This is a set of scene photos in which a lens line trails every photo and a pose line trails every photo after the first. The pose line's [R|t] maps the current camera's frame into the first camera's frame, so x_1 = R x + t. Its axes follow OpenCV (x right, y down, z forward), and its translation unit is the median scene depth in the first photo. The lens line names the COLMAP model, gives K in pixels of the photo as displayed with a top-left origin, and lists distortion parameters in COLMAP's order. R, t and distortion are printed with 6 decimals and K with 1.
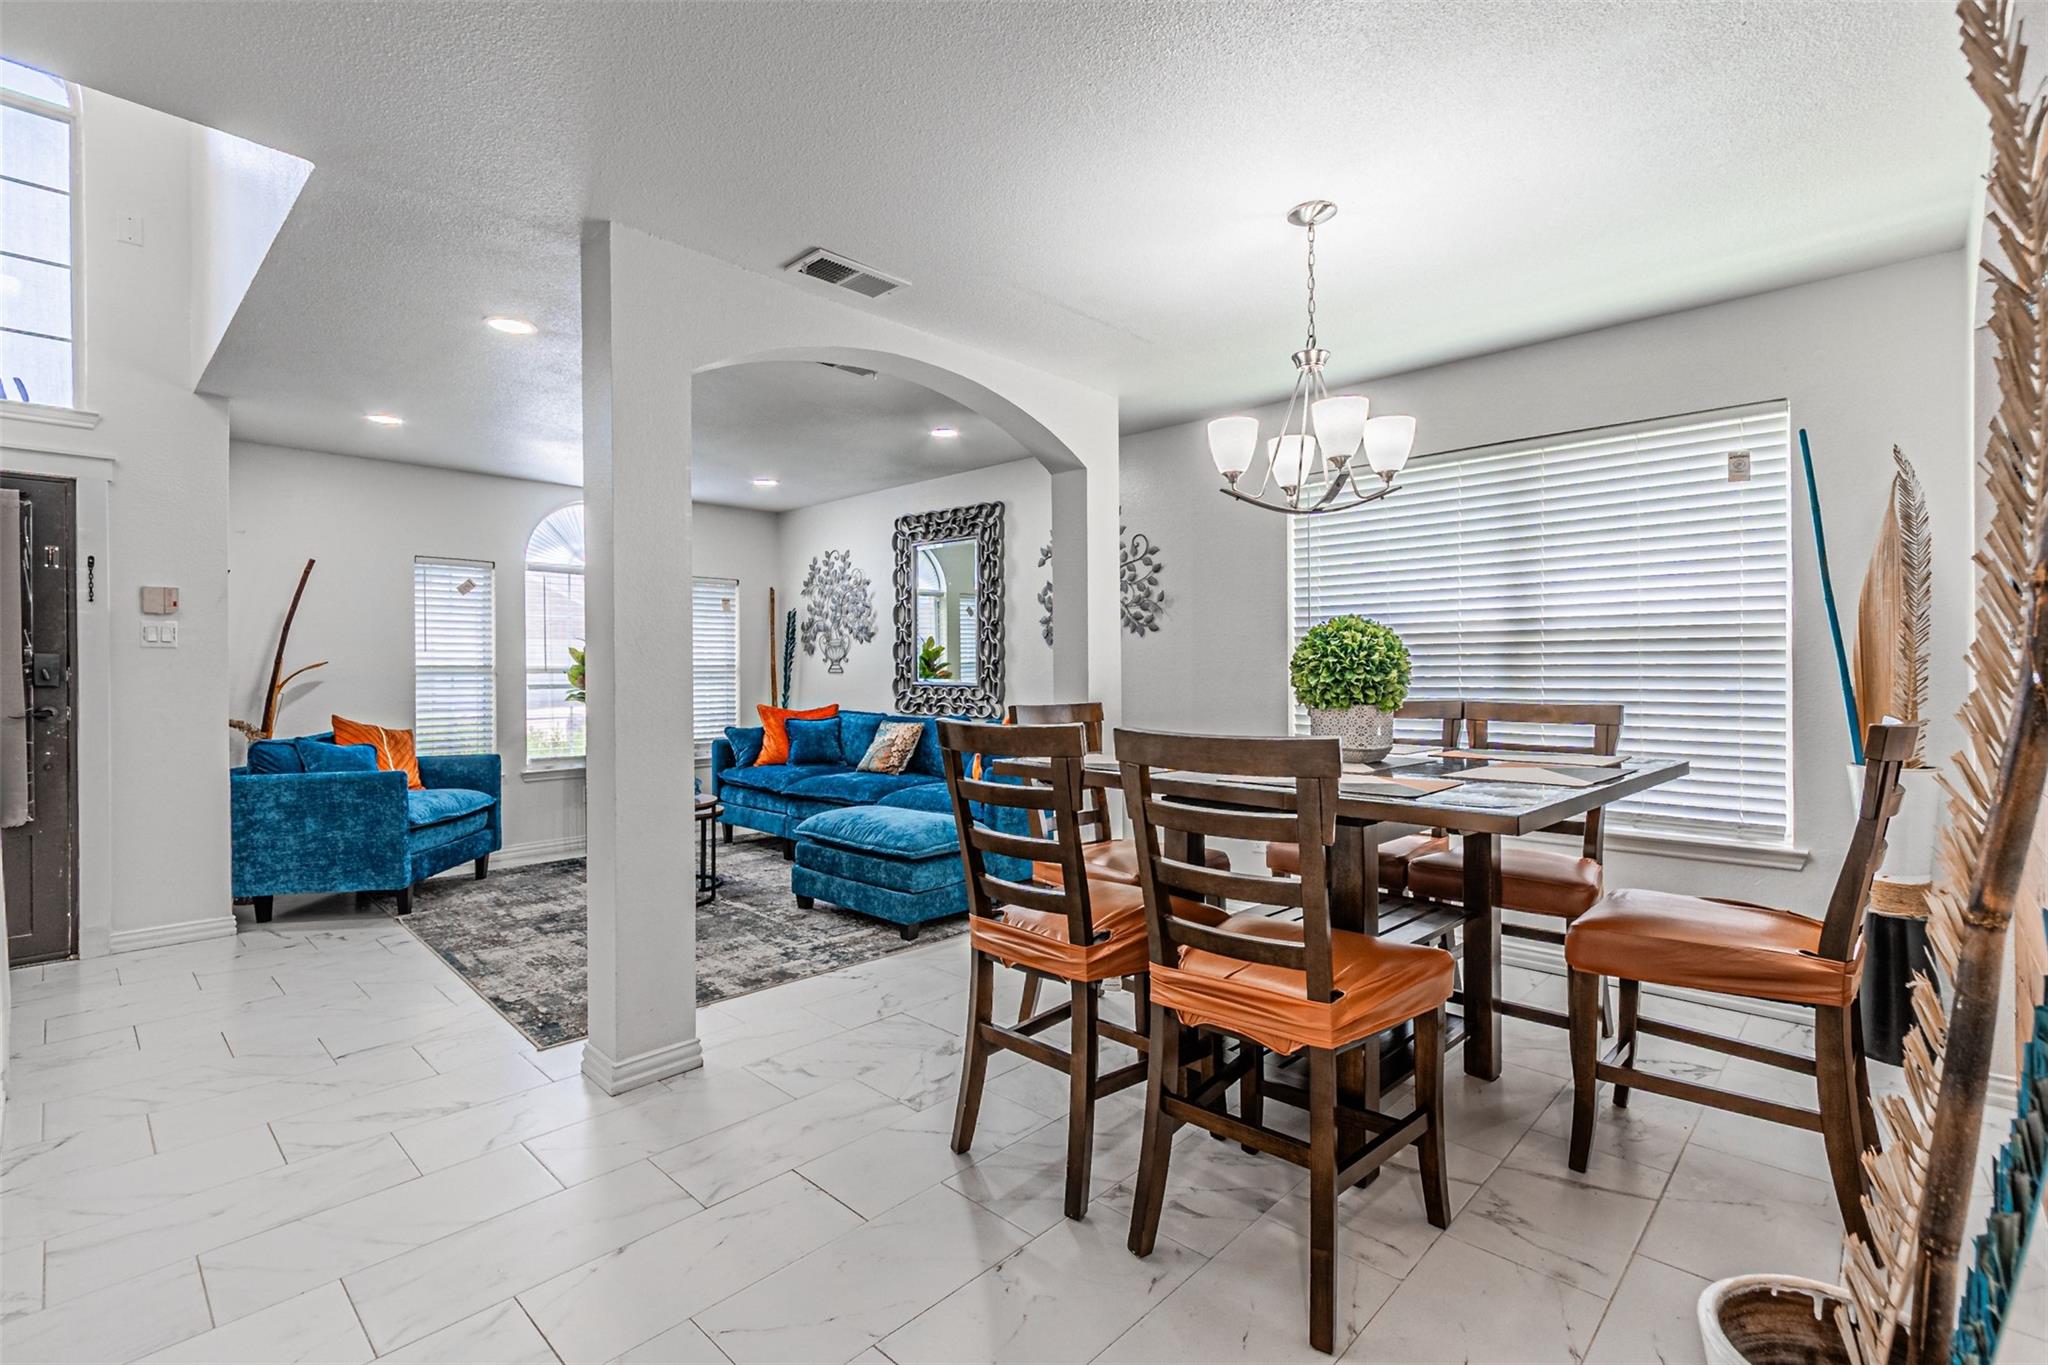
lens RADIAL K [[920.7, 0, 1018.6], [0, 920.7, 676.5], [0, 0, 1]] dist [0.001868, -0.000099]
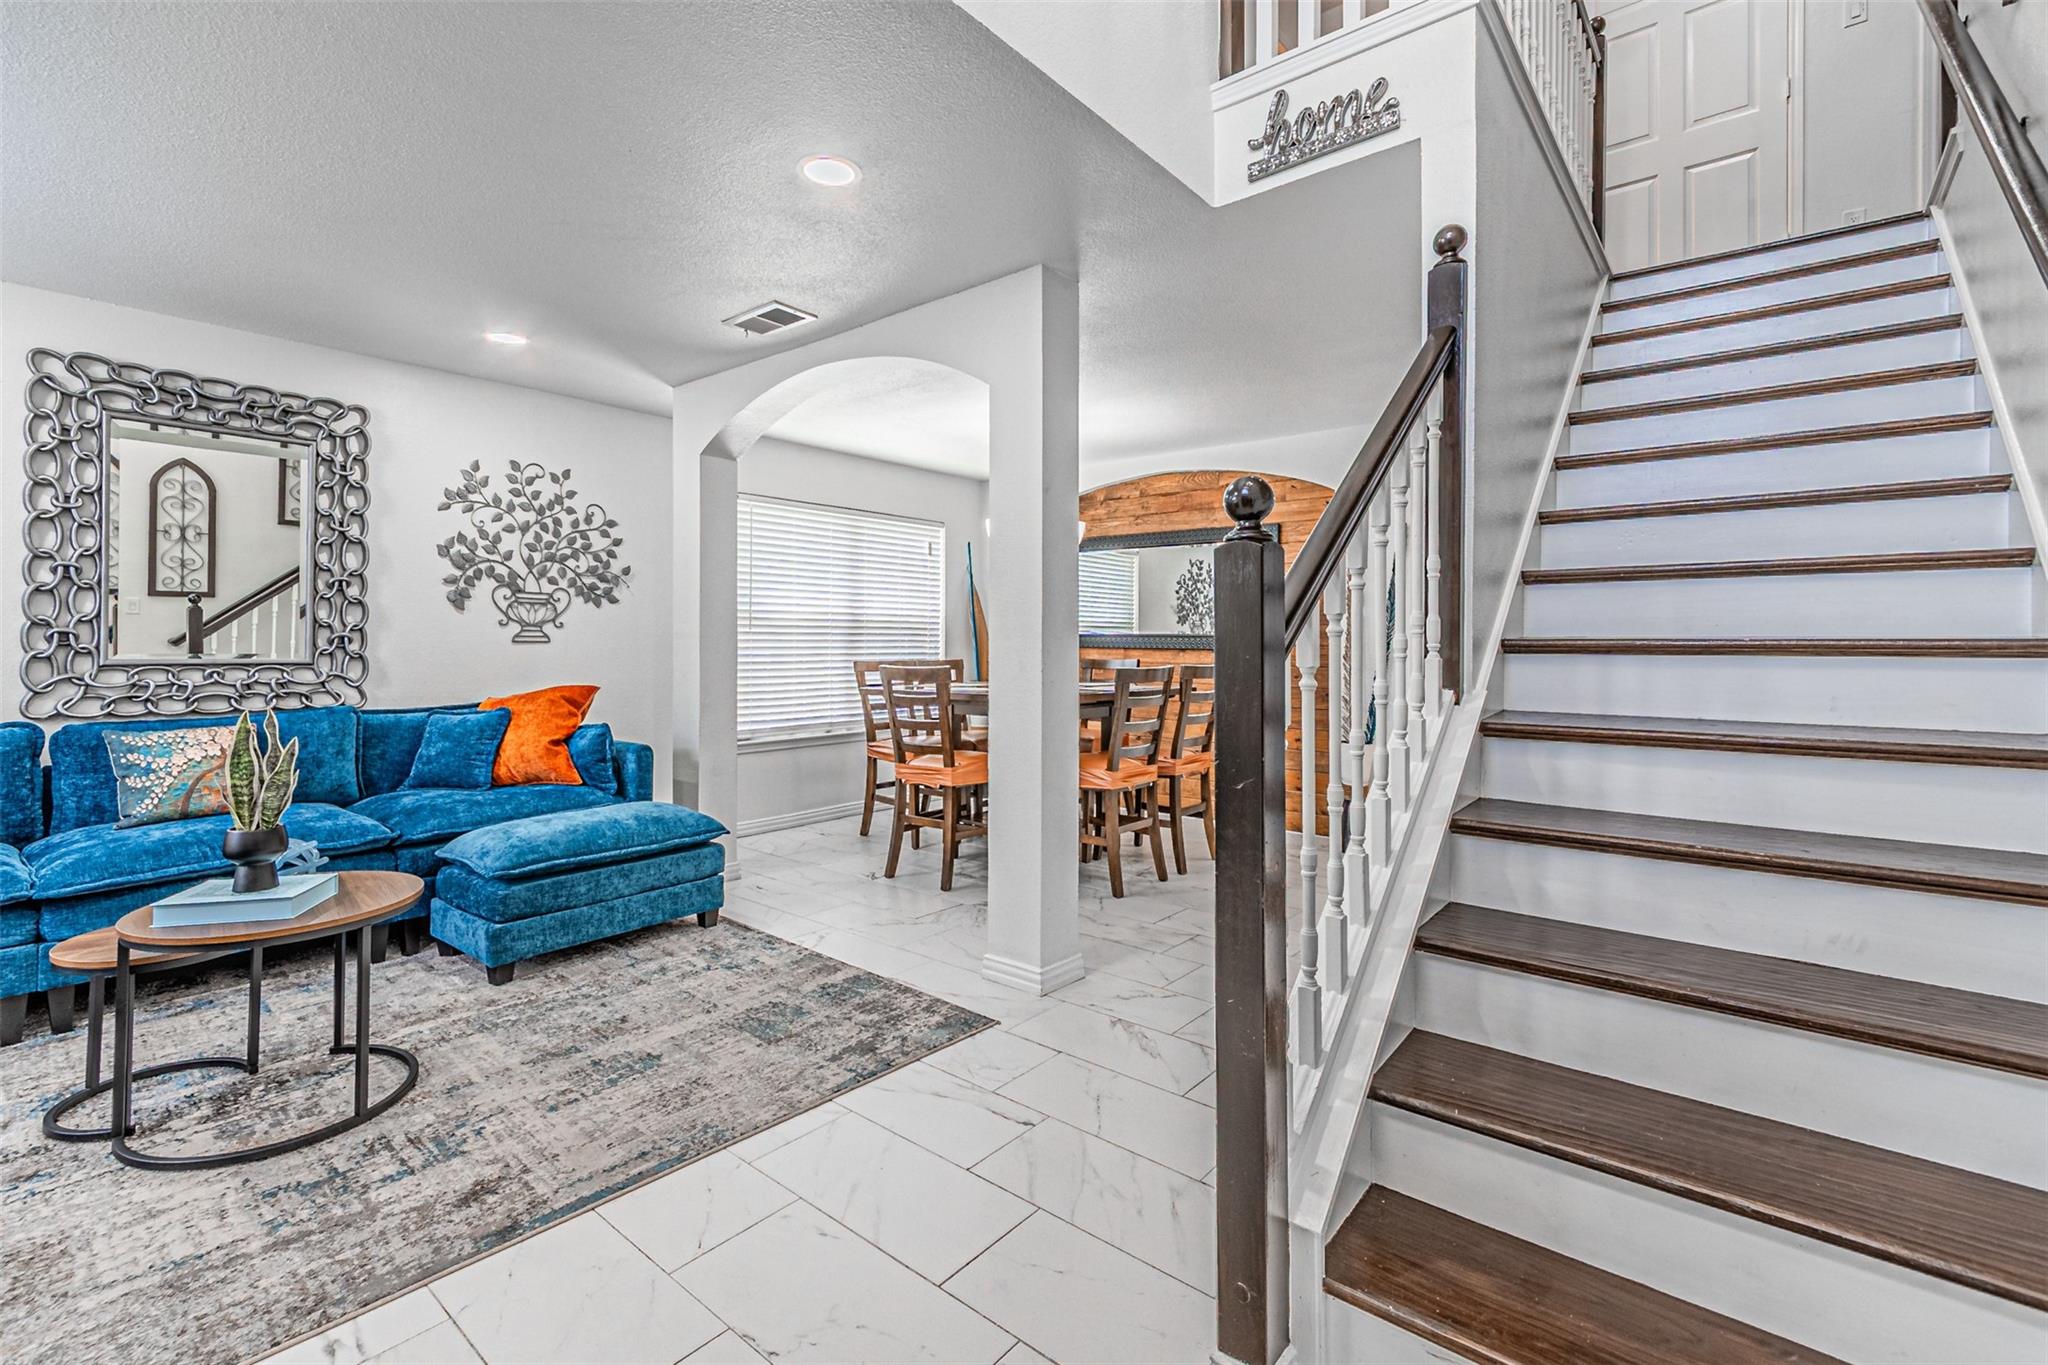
lens RADIAL K [[906.7, 0, 1025.4], [0, 906.7, 644.4], [0, 0, 1]] dist [0.000746, -0.001097]
pose [[-0.076430, -0.000054, 0.997075, -0.726276], [0.002375, 0.999997, 0.000237, -0.002079], [-0.997072, 0.002386, -0.076430, 0.507037]]
